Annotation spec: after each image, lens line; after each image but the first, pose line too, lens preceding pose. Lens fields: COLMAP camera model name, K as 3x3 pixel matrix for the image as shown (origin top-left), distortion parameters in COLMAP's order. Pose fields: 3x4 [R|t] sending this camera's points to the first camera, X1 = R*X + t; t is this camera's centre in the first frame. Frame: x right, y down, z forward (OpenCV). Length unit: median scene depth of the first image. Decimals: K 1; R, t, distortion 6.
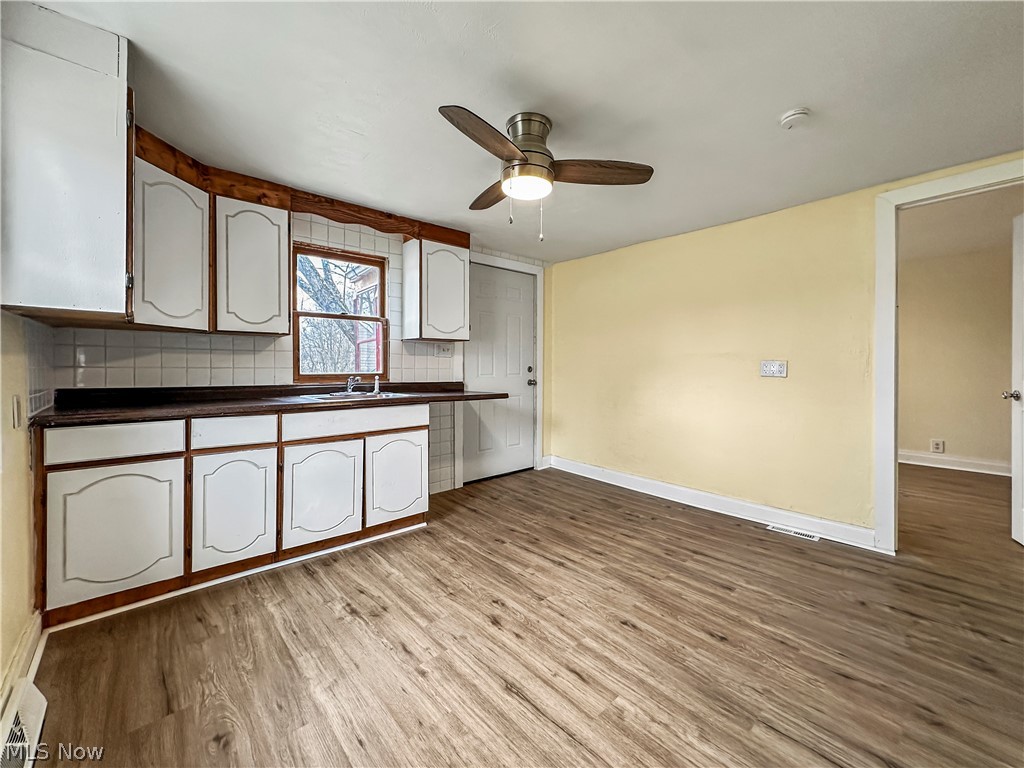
lens RADIAL K [[409.8, 0, 508.6], [0, 409.8, 367.0], [0, 0, 1]] dist [-0.001286, -0.000148]
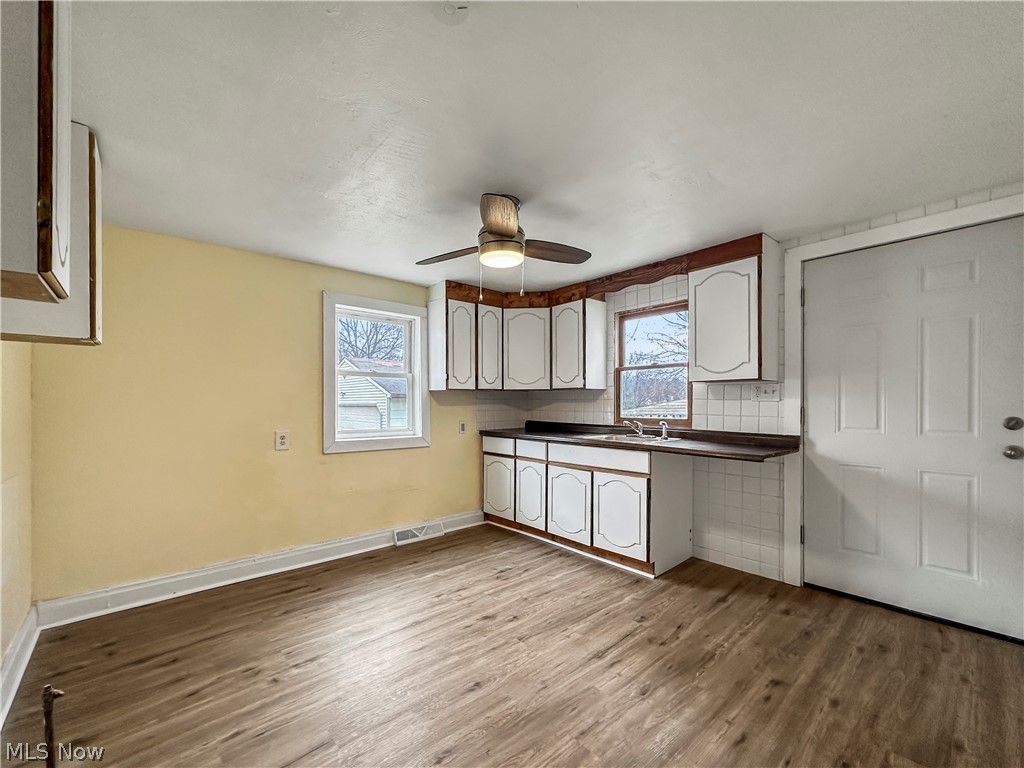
lens RADIAL K [[420.5, 0, 512.0], [0, 420.5, 404.0], [0, 0, 1]] dist [0.000554, 0.000221]
pose [[0.015678, -0.000148, -0.999877, 1.020990], [-0.003541, 0.999994, -0.000203, -0.028688], [0.999871, 0.003544, 0.015677, 0.851453]]
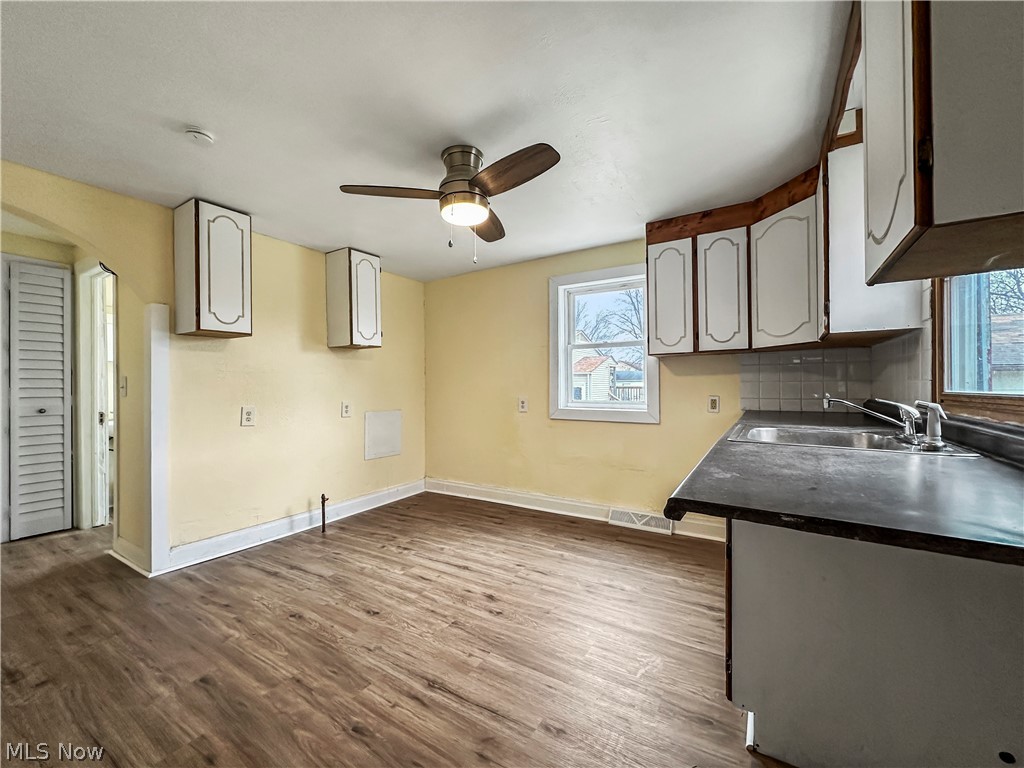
lens RADIAL K [[417.8, 0, 520.9], [0, 417.8, 385.4], [0, 0, 1]] dist [-0.001976, 0.000062]
pose [[-0.951248, 0.004089, -0.308401, 0.204597], [0.003763, 0.999992, 0.001651, 0.007676], [0.308405, 0.000411, -0.951255, 1.754786]]
